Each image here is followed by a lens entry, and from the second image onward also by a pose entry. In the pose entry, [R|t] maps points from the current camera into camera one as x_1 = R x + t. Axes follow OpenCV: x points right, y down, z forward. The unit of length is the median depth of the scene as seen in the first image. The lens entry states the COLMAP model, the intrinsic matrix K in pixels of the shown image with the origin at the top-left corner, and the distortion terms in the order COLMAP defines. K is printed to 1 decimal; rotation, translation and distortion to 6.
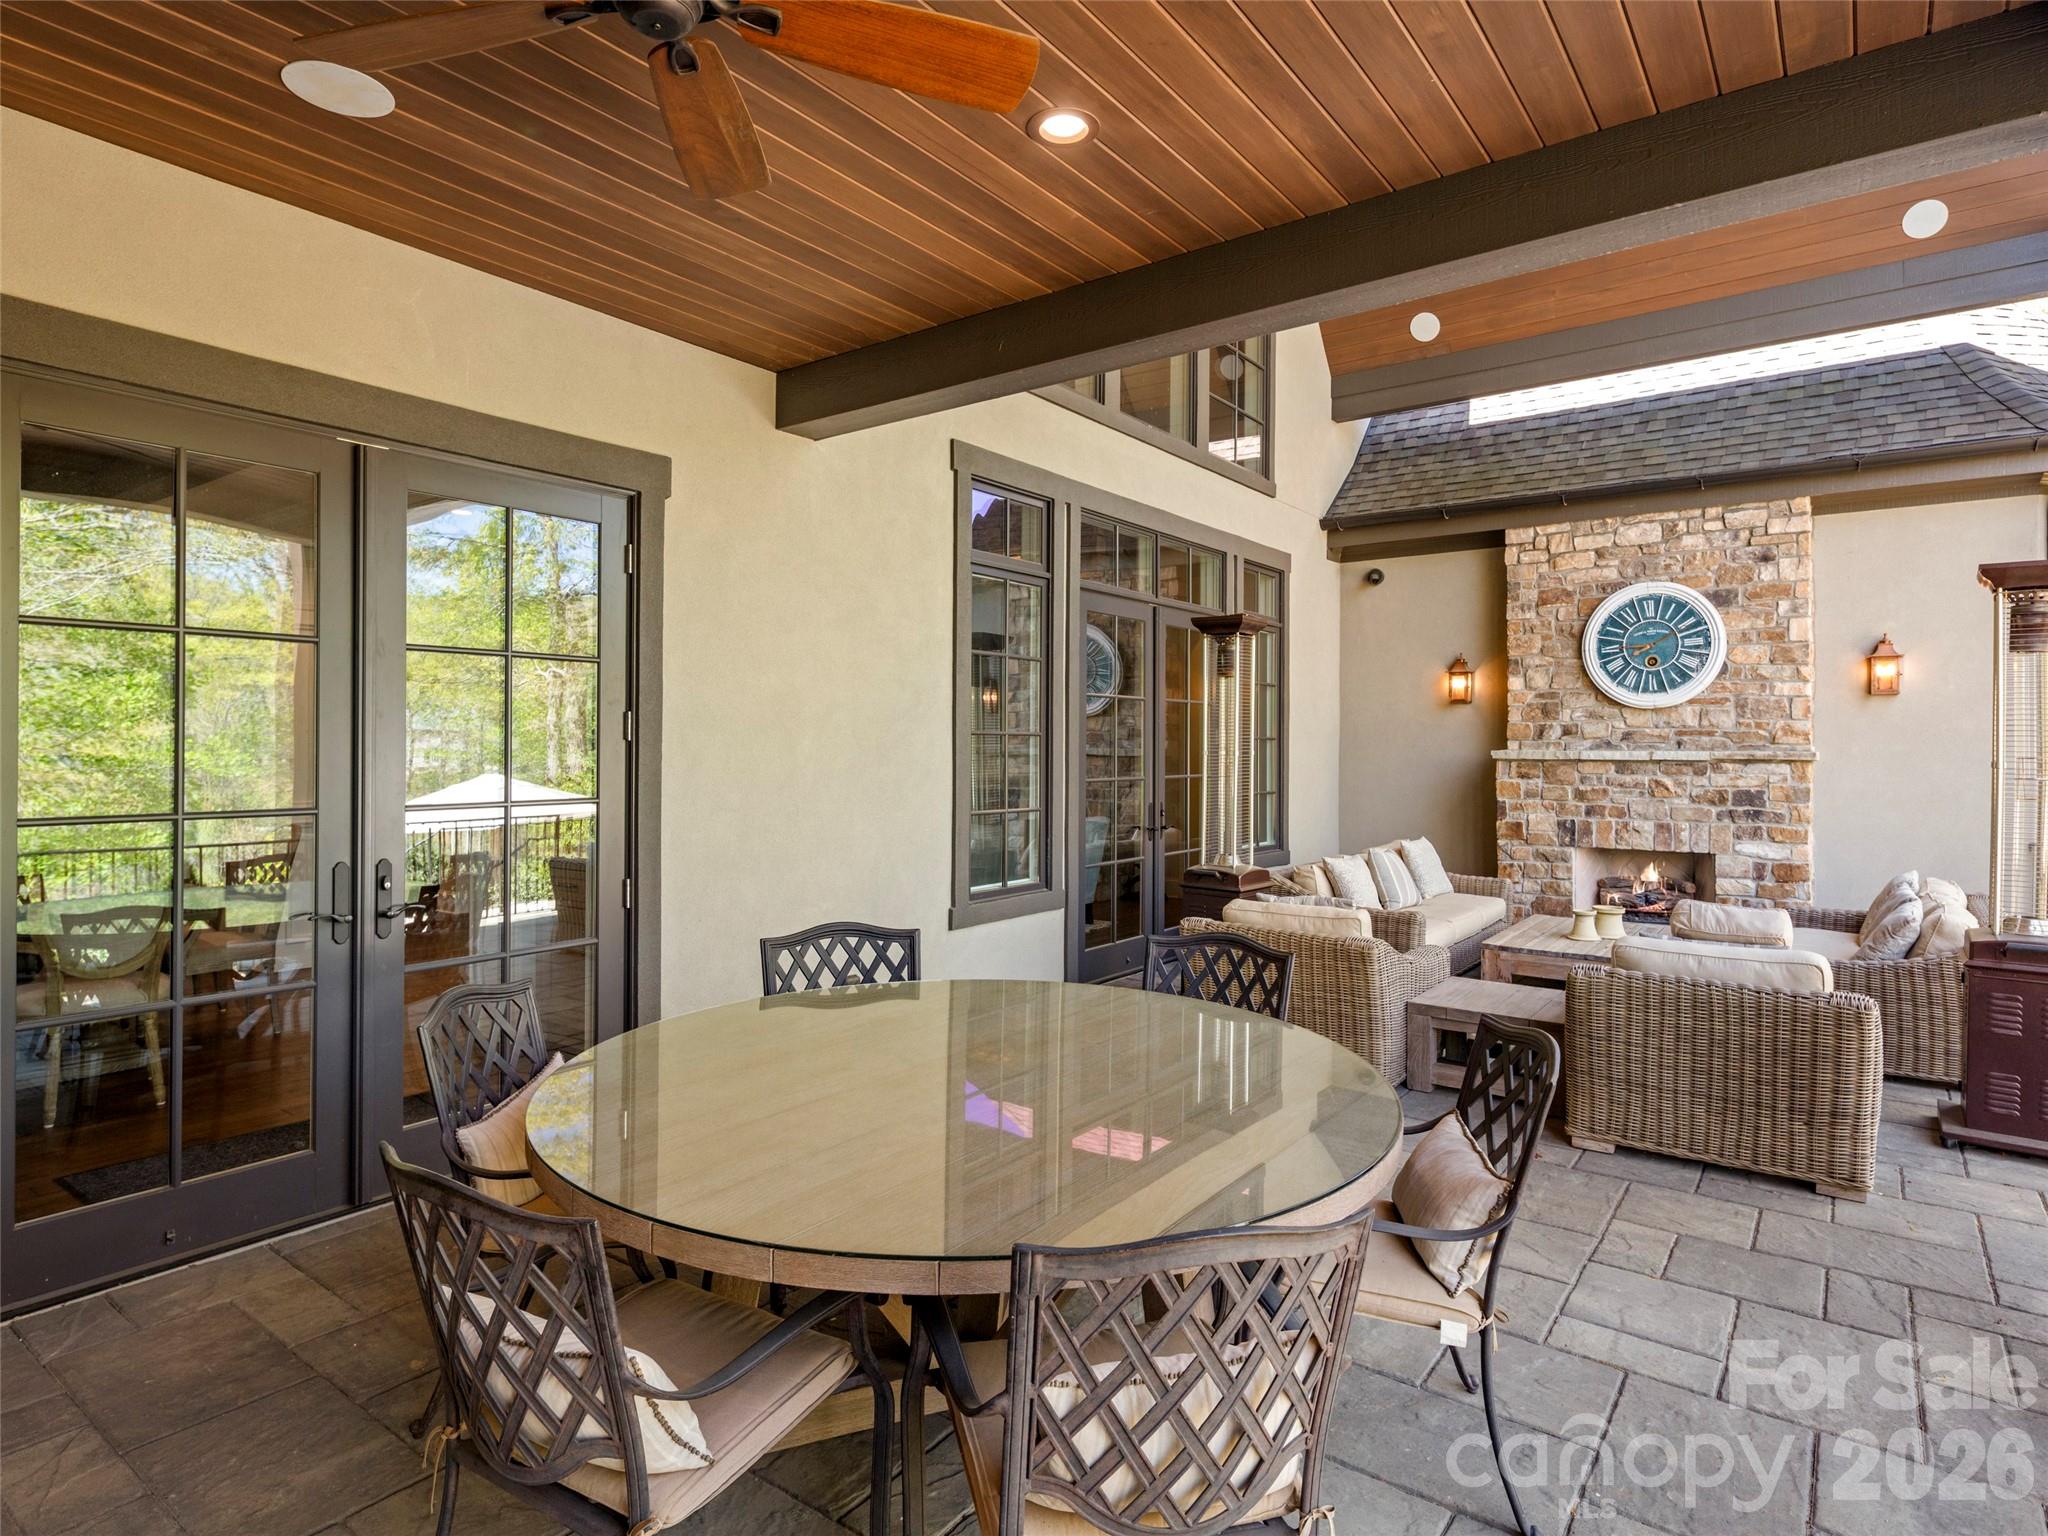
lens RADIAL K [[1133.9, 0, 1024.1], [0, 1133.9, 739.2], [0, 0, 1]] dist [-0.000148, -0.000509]
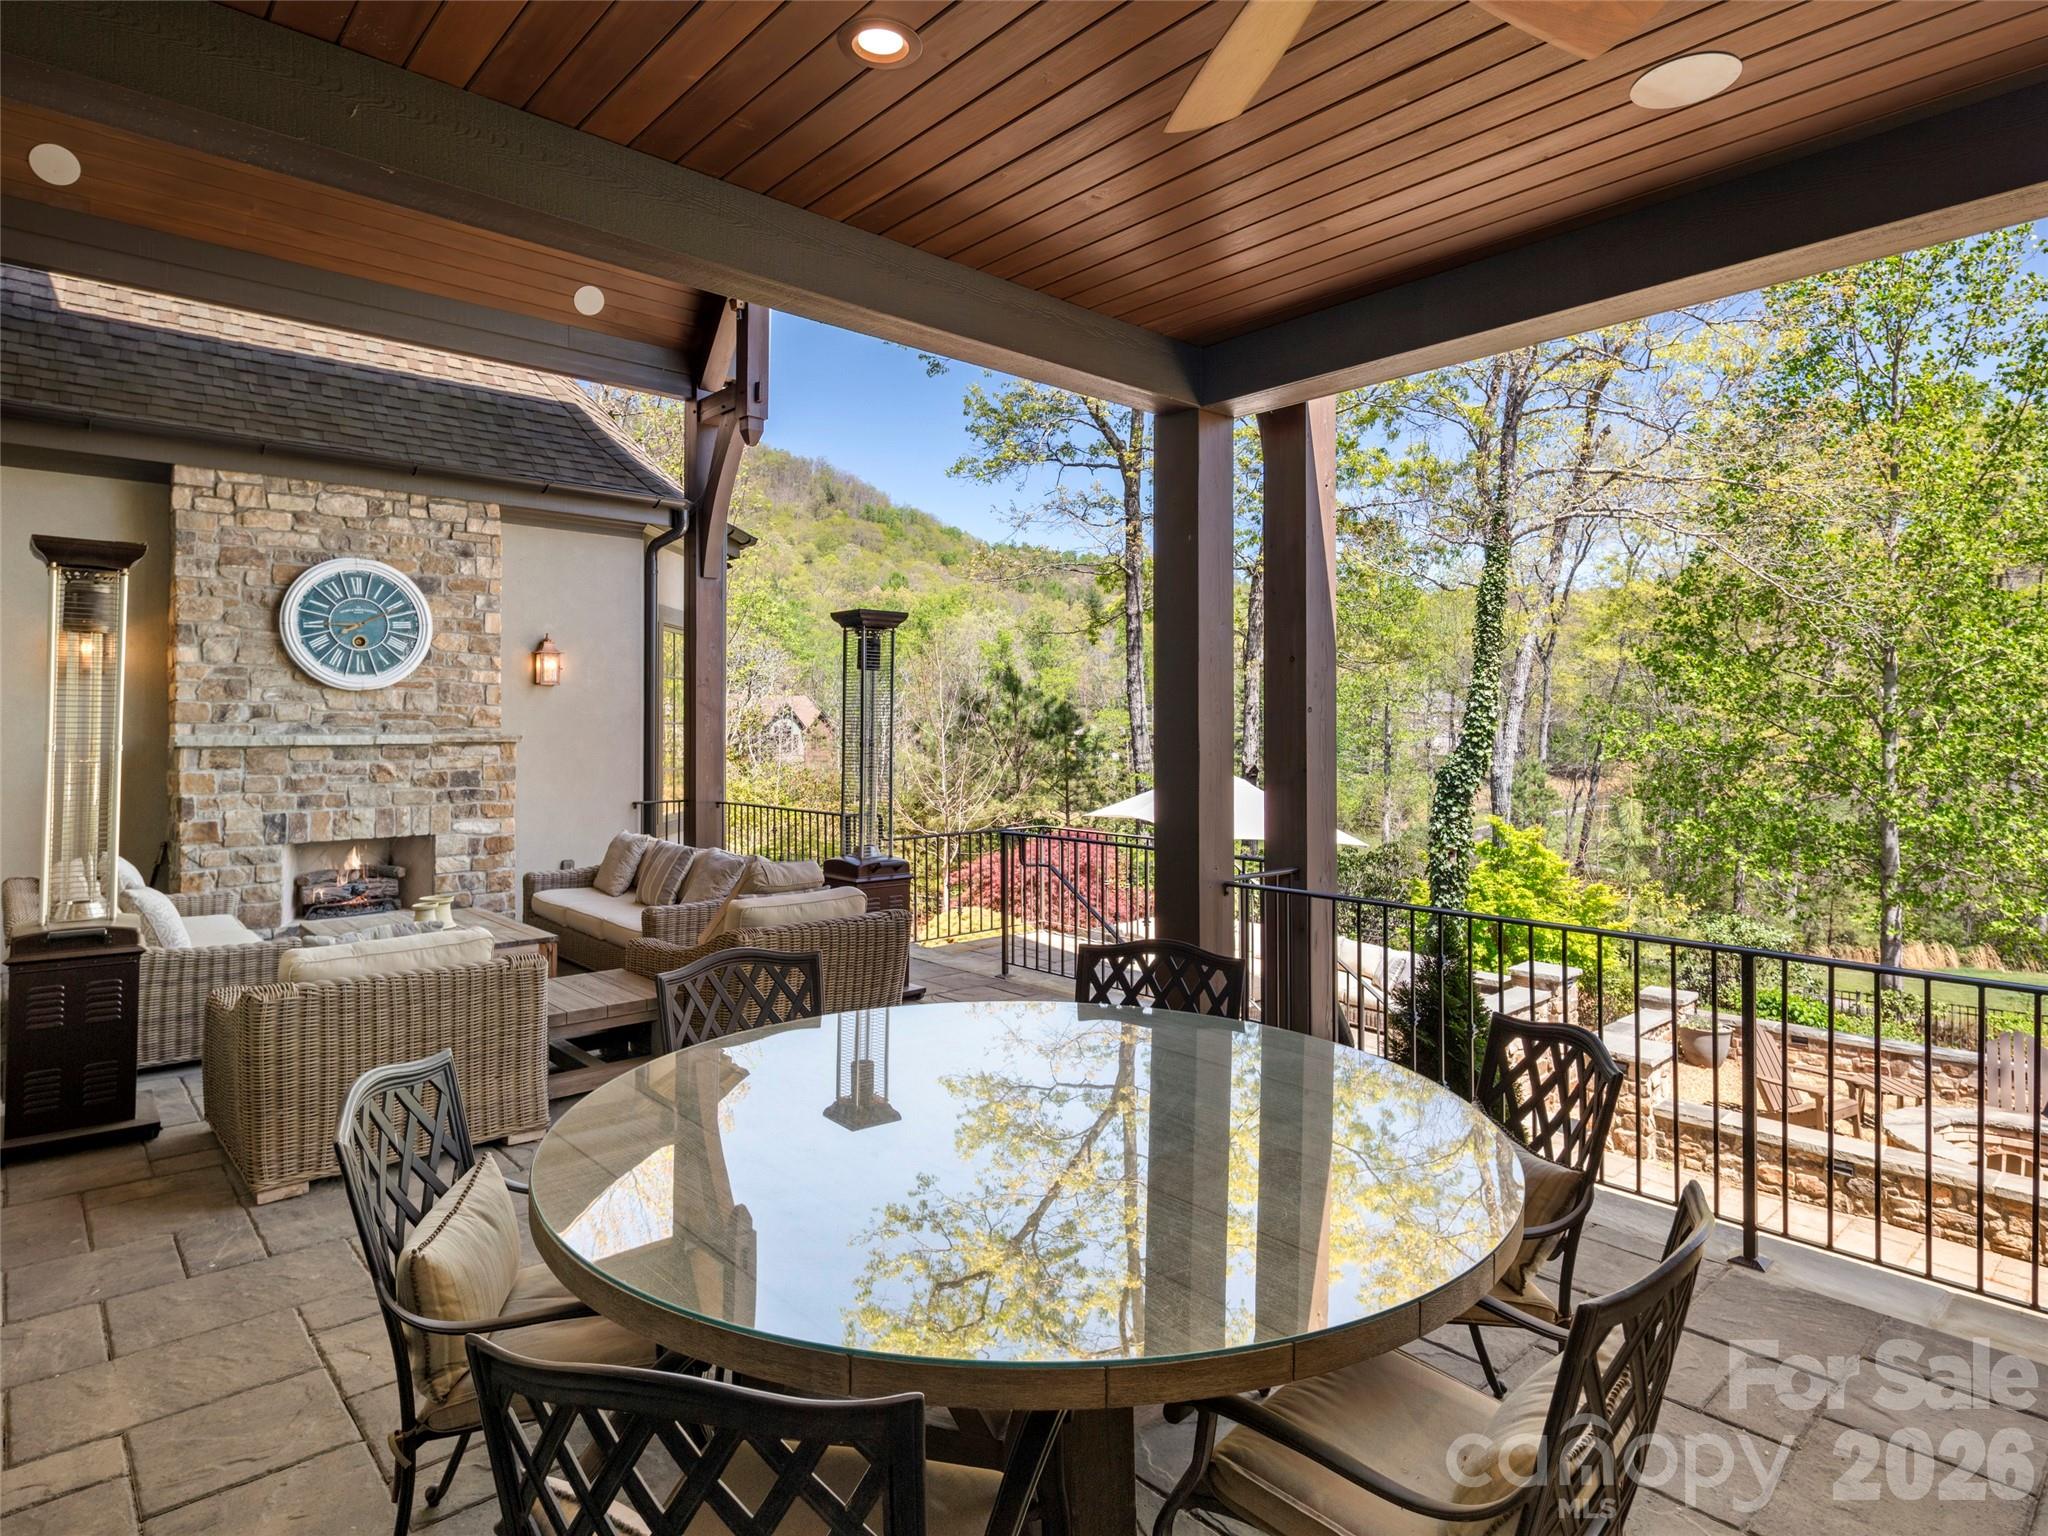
lens RADIAL K [[1136.4, 0, 1051.3], [0, 1136.4, 710.9], [0, 0, 1]] dist [0.001613, -0.001012]
pose [[0.173894, 0.010244, 0.984711, -0.290564], [-0.005083, 0.999942, -0.009505, -0.003734], [-0.984751, -0.003353, 0.173936, 0.256944]]
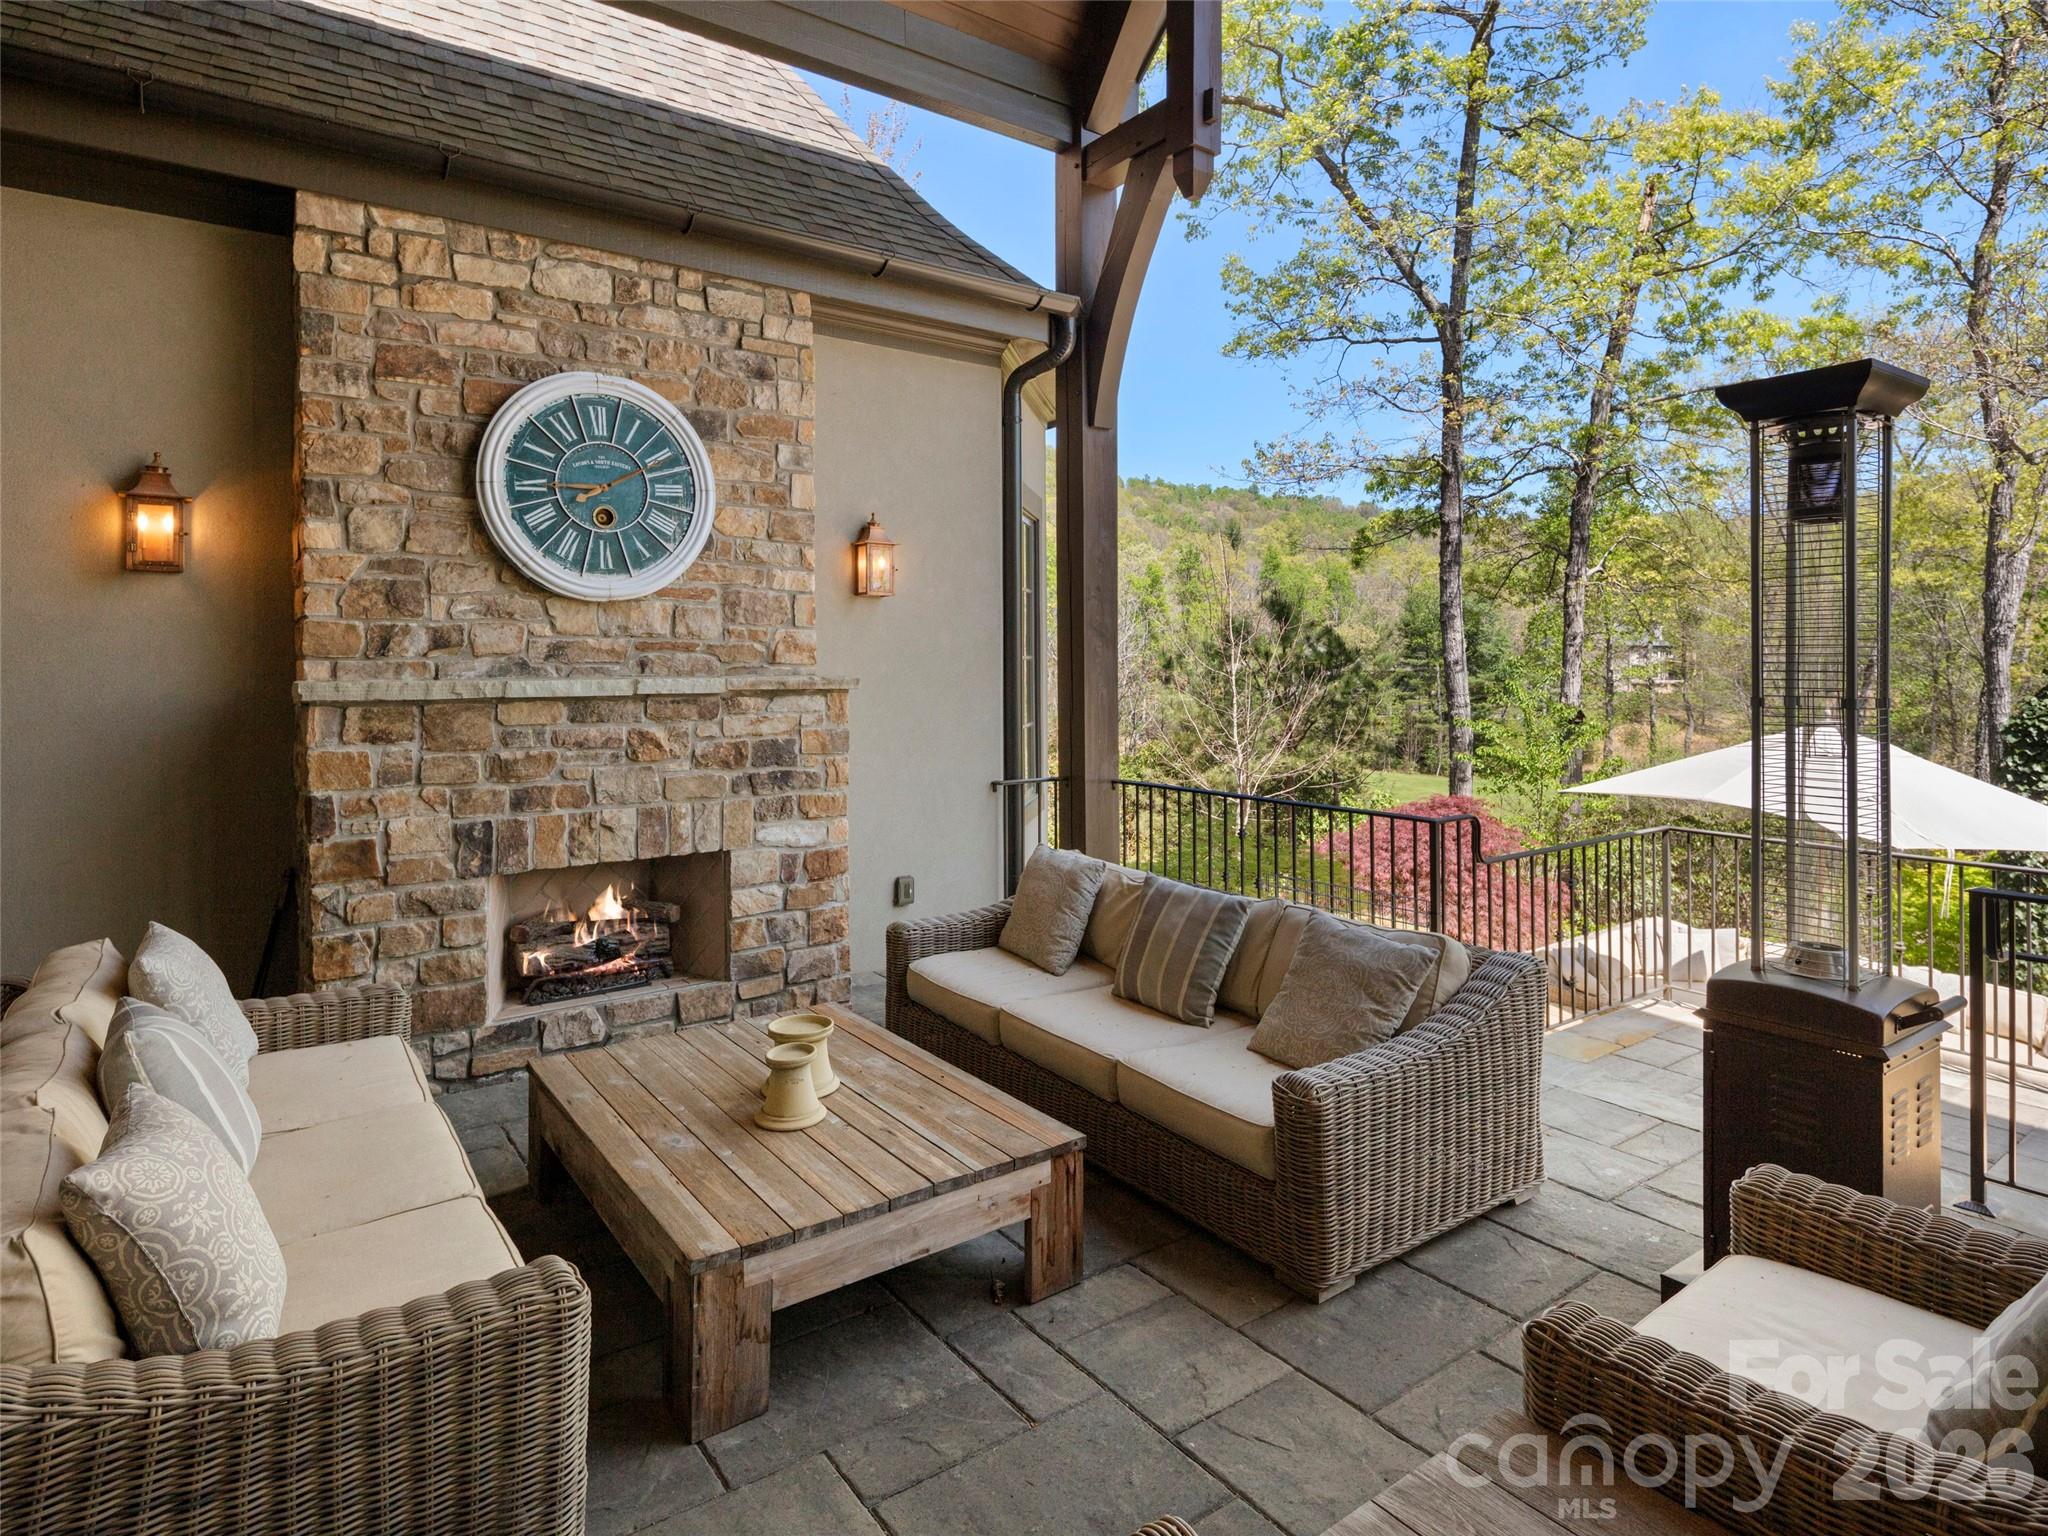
lens RADIAL K [[1128.4, 0, 1045.4], [0, 1128.4, 660.8], [0, 0, 1]] dist [0.003873, -0.000873]
pose [[0.284649, -0.001904, 0.958630, 0.085588], [-0.000911, 0.999997, 0.002256, 0.000376], [-0.958631, -0.001516, 0.284646, 0.636084]]
